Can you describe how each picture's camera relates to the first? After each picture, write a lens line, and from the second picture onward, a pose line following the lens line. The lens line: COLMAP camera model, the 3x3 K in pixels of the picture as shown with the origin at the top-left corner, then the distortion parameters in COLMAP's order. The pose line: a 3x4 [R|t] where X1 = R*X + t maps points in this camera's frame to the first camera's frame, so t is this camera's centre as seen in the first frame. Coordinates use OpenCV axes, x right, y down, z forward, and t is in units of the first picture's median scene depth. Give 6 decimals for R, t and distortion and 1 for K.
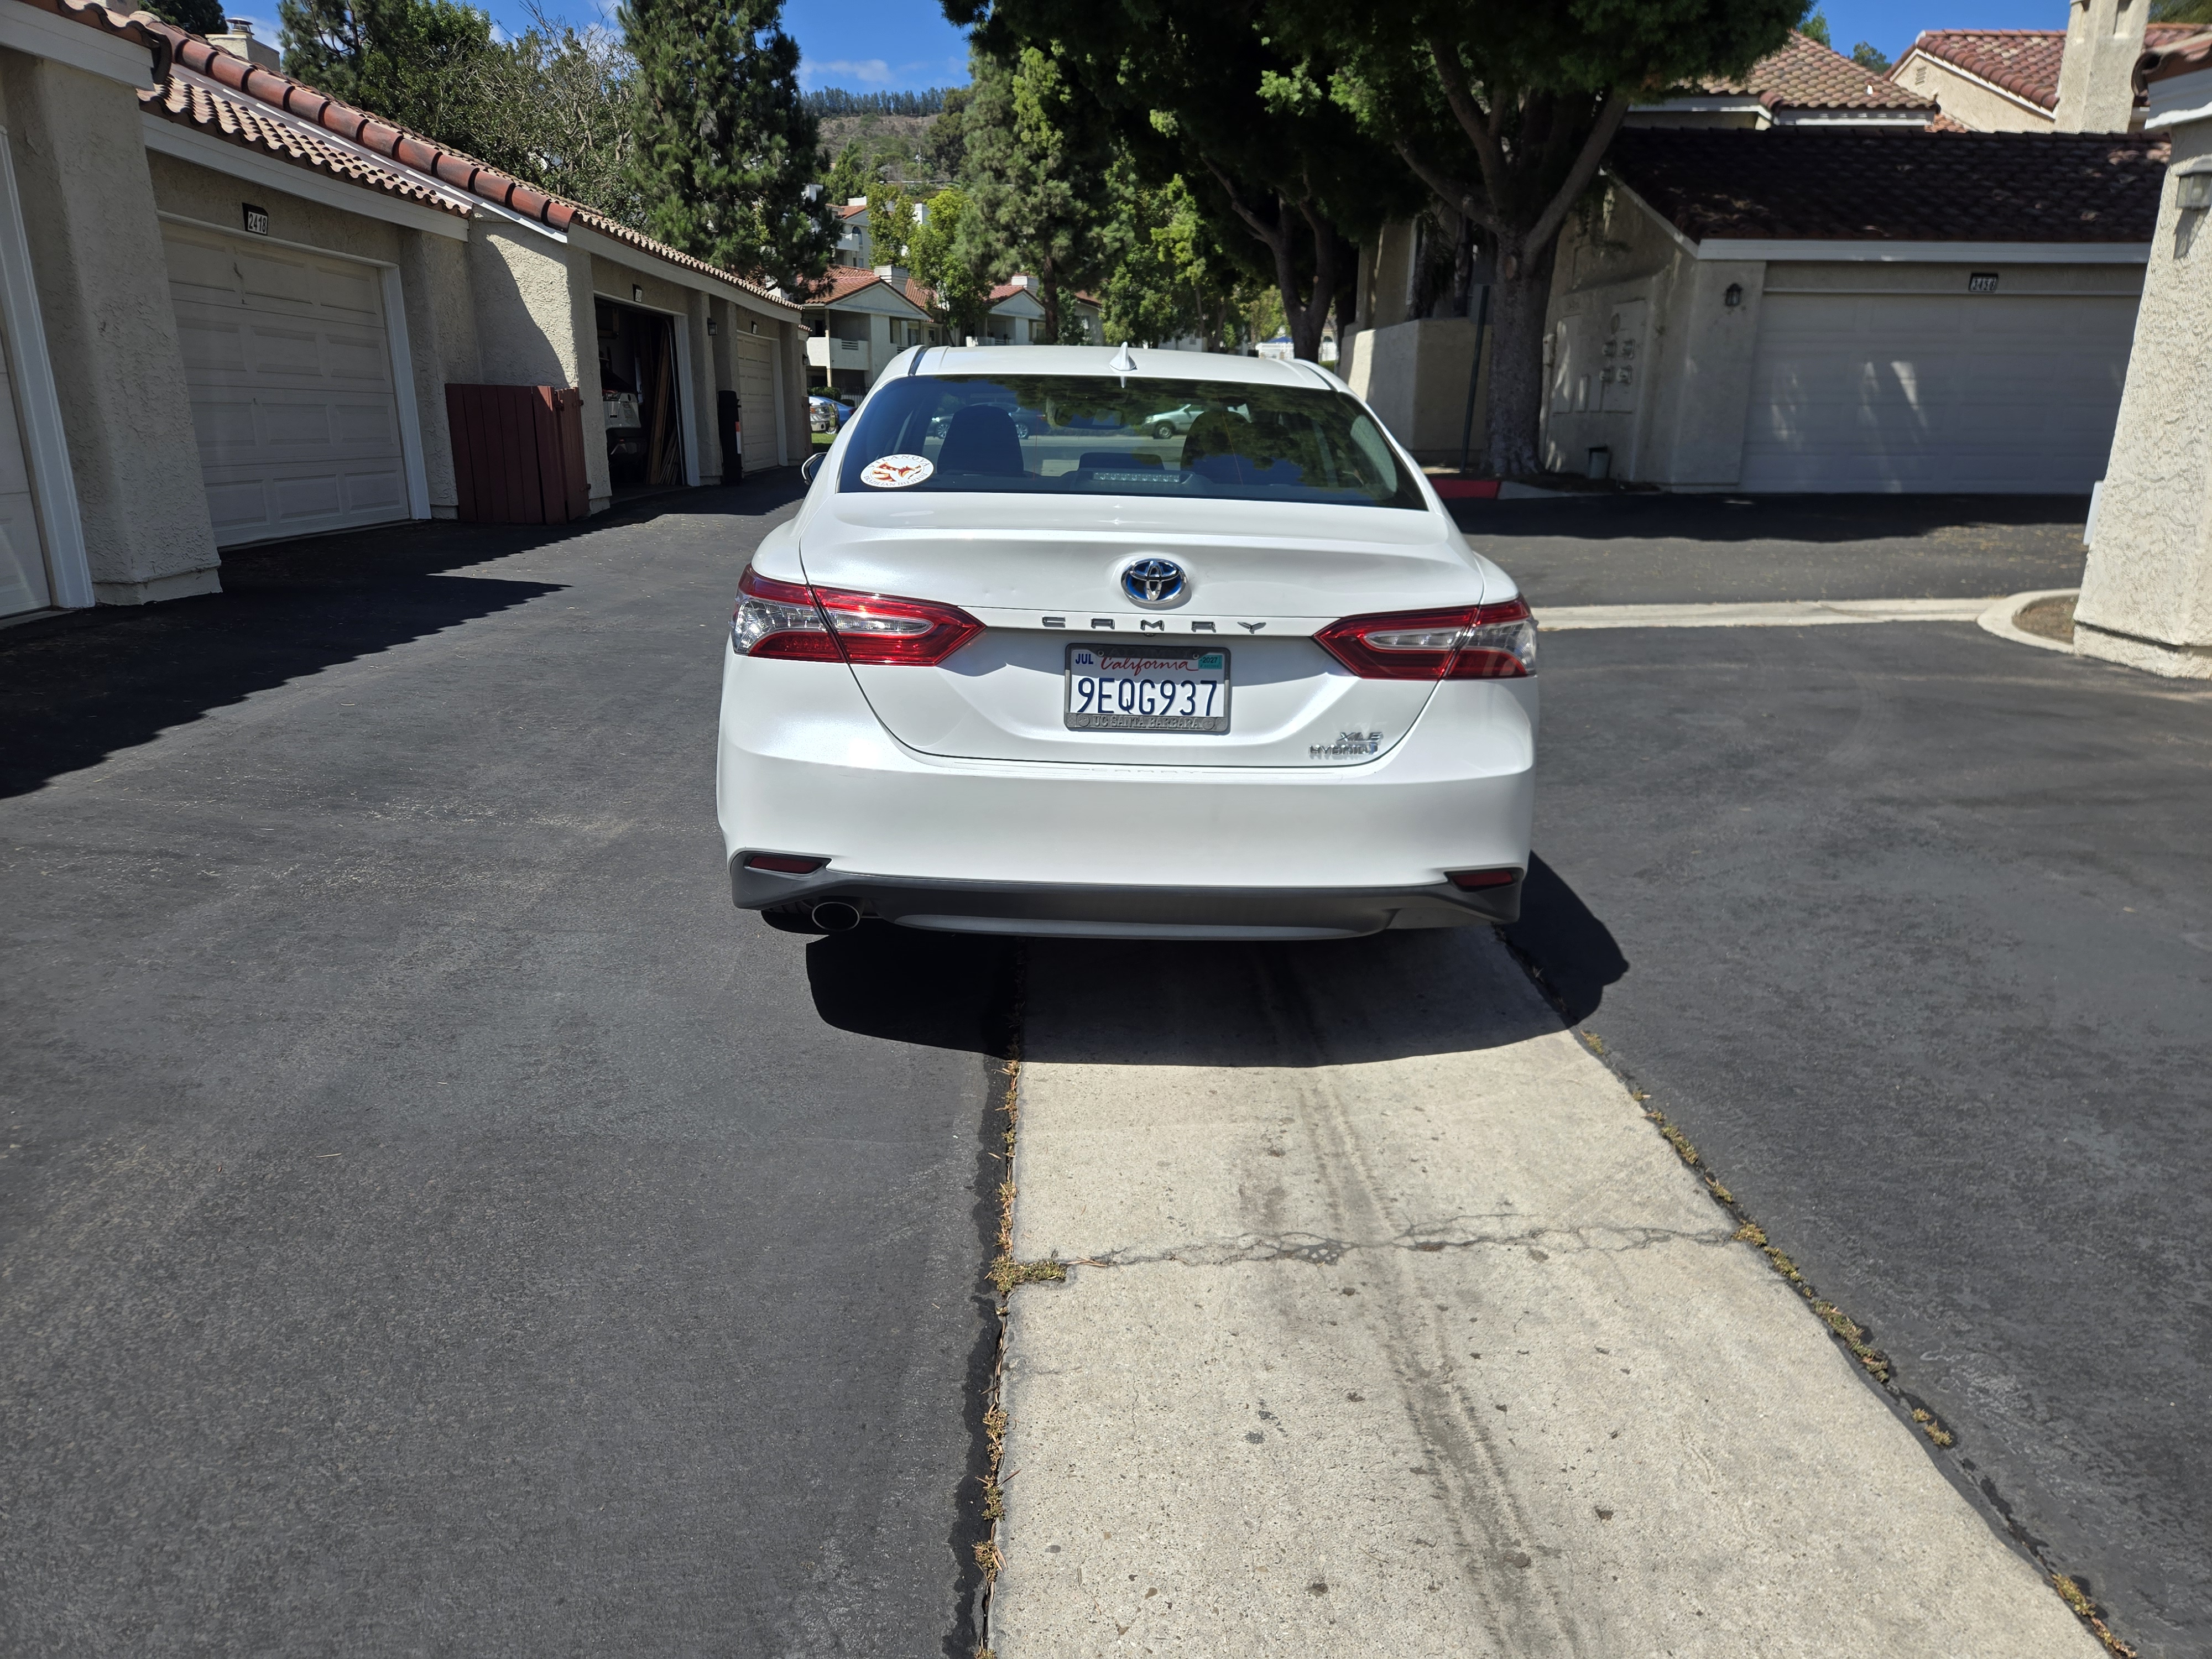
lens RADIAL K [[1484.6, 0, 1089.8], [0, 1484.6, 841.8], [0, 0, 1]] dist [0.070775, -0.055685]
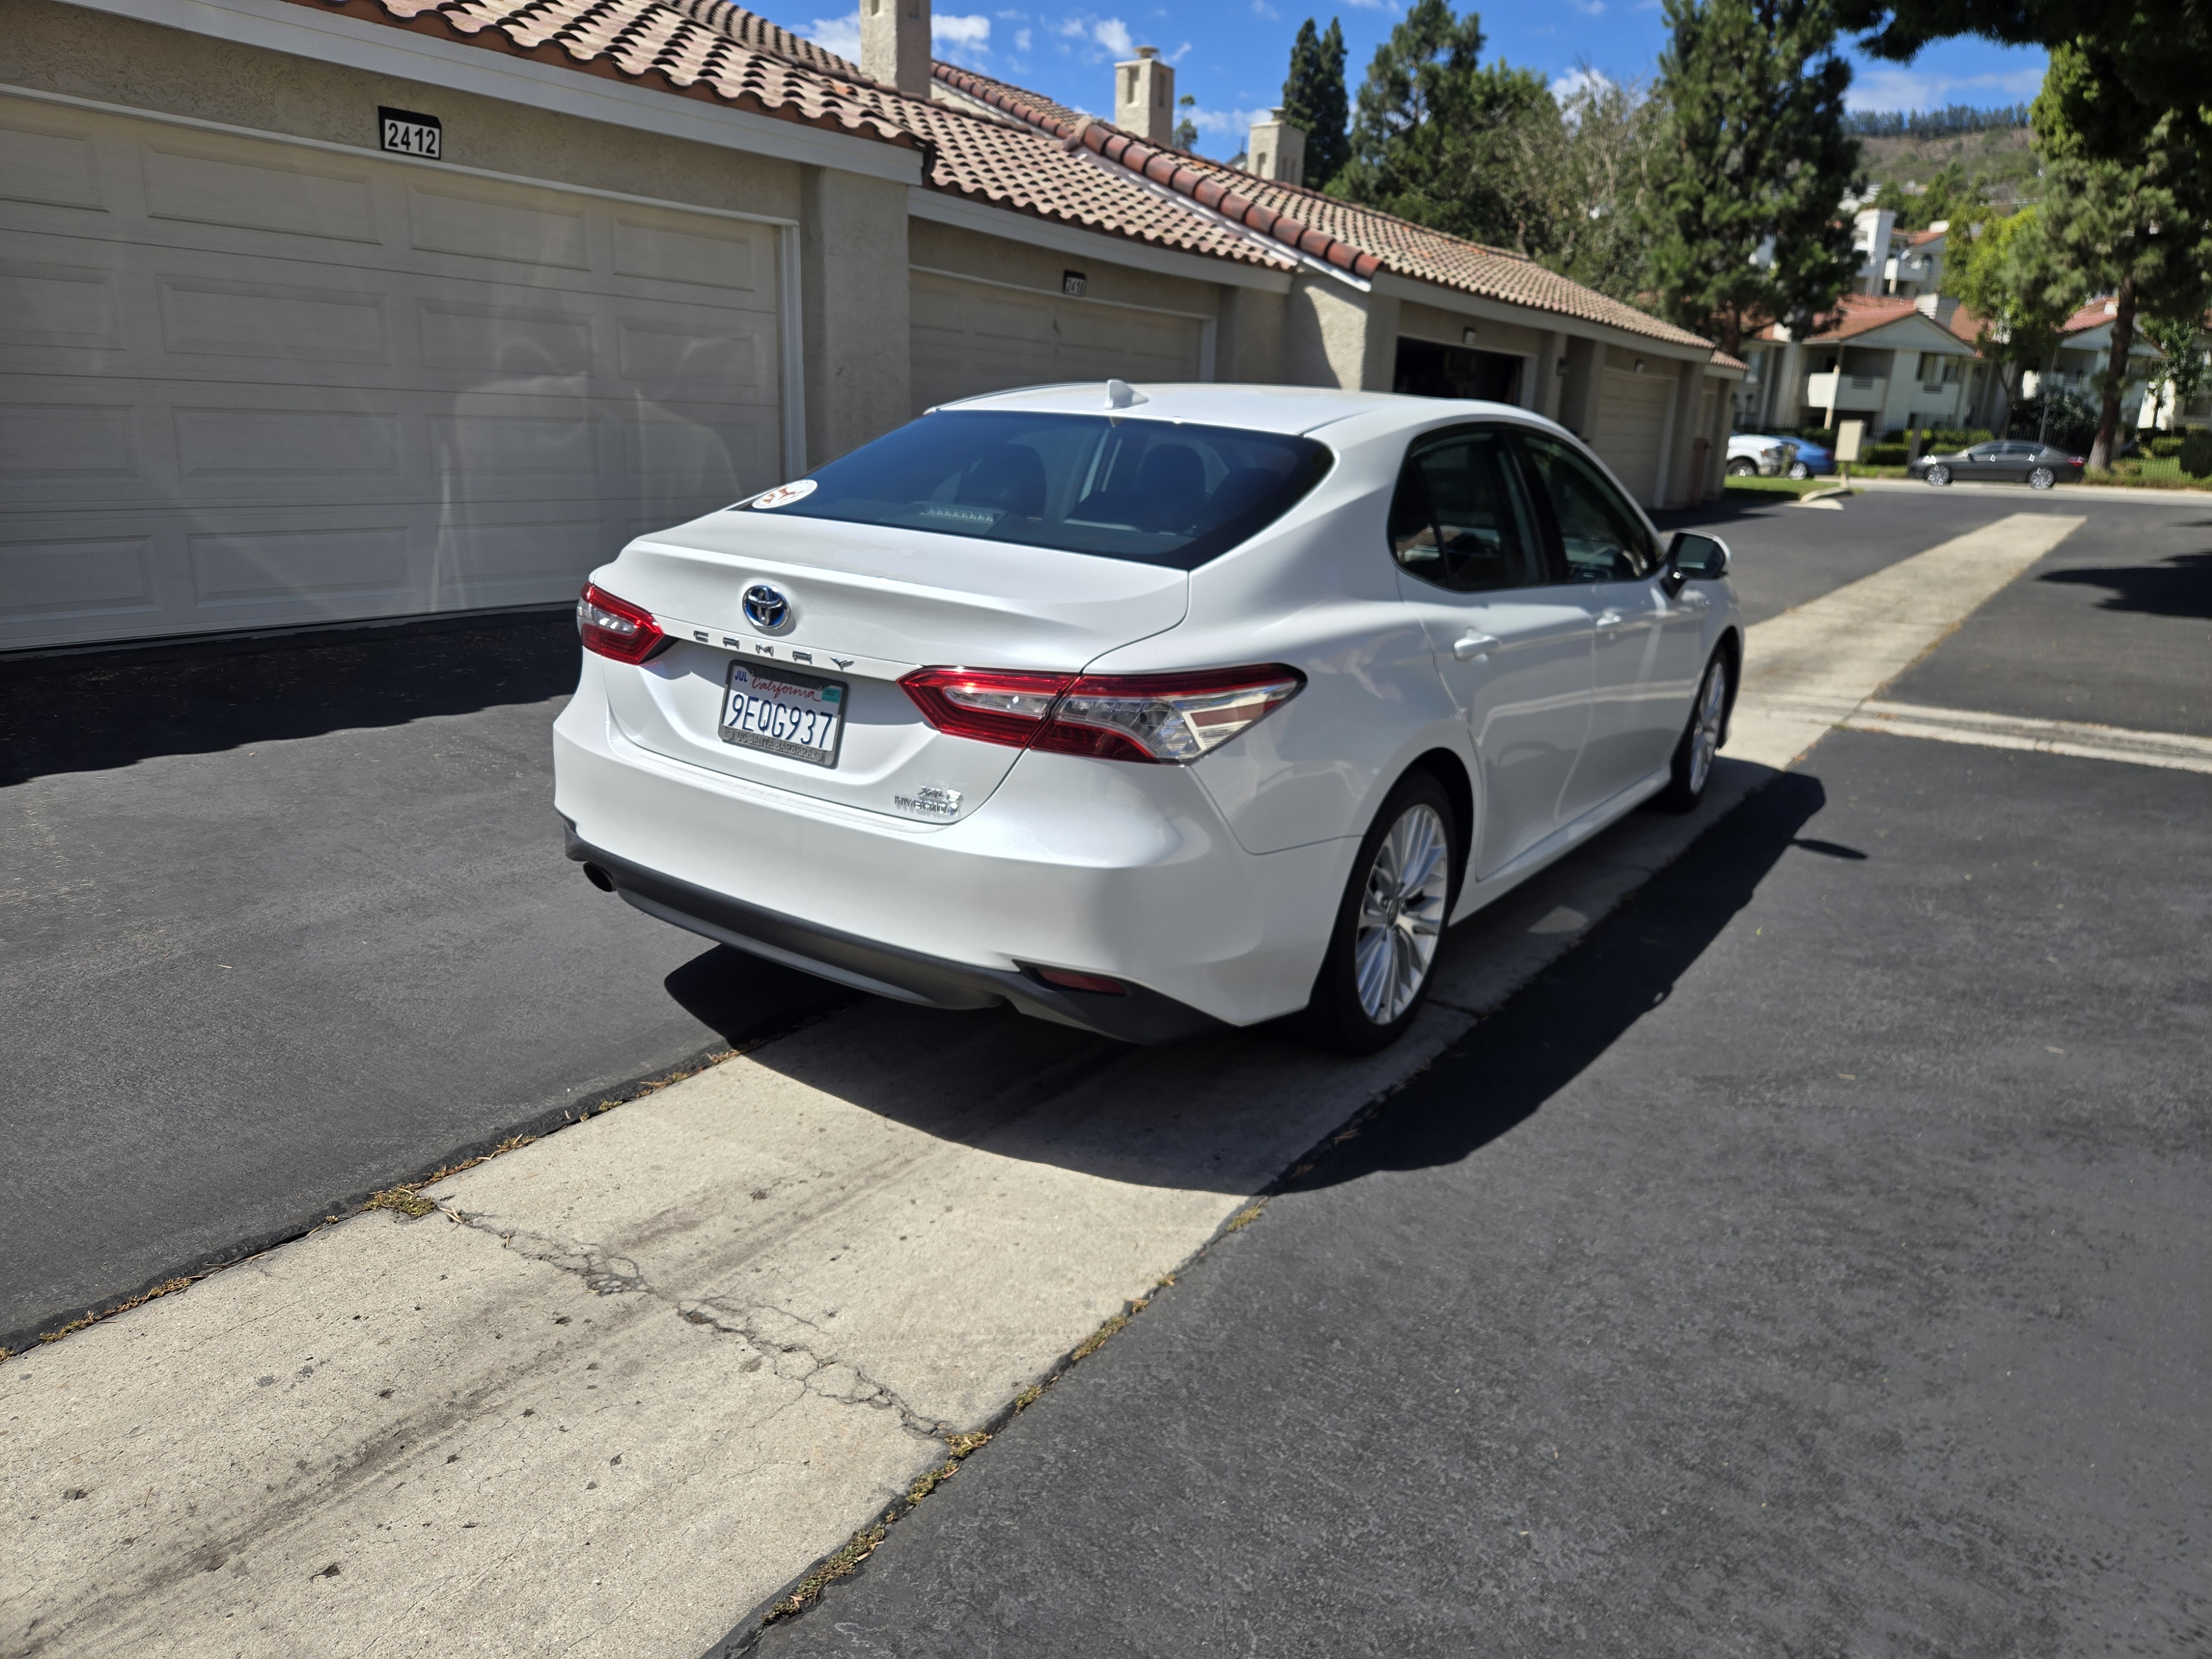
lens RADIAL K [[1484.6, 0, 1094.0], [0, 1484.6, 819.3], [0, 0, 1]] dist [0.070775, -0.055685]
pose [[0.802253, 0.173348, -0.571263, 0.328728], [-0.195186, 0.980487, 0.023415, -0.039722], [0.564174, 0.092718, 0.820433, 0.118786]]
